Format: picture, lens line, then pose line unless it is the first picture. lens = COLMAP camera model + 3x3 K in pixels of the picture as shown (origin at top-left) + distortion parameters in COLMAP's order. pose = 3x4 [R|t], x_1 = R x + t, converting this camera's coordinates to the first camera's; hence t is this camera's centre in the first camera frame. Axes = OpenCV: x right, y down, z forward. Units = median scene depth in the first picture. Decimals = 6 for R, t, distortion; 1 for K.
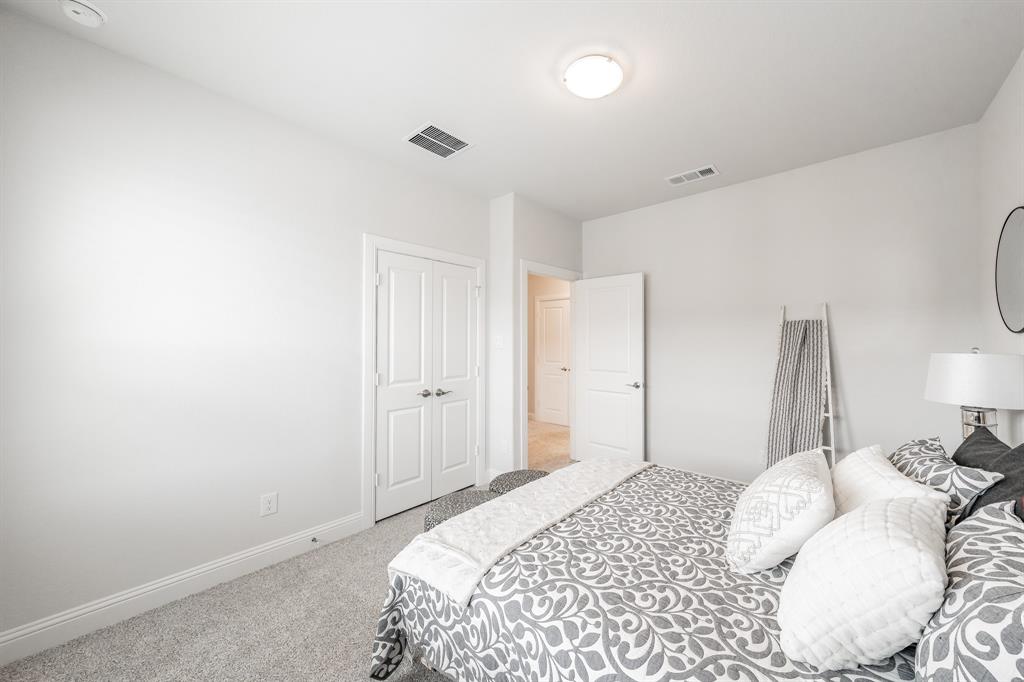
lens RADIAL K [[367.9, 0, 518.8], [0, 367.9, 338.8], [0, 0, 1]] dist [-0.007202, 0.000718]
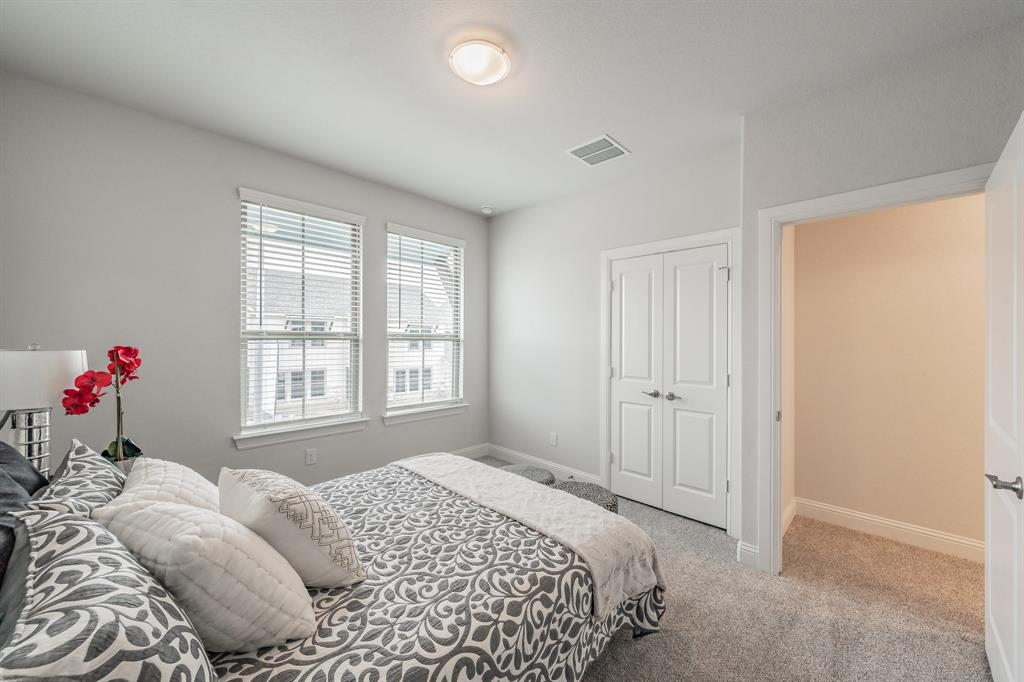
lens RADIAL K [[365.7, 0, 517.7], [0, 365.7, 346.7], [0, 0, 1]] dist [0.002021, 0.000815]
pose [[-0.150547, 0.019926, -0.988402, 1.101163], [0.023294, 0.999591, 0.016604, 0.002498], [0.988328, -0.020525, -0.150950, 1.174884]]
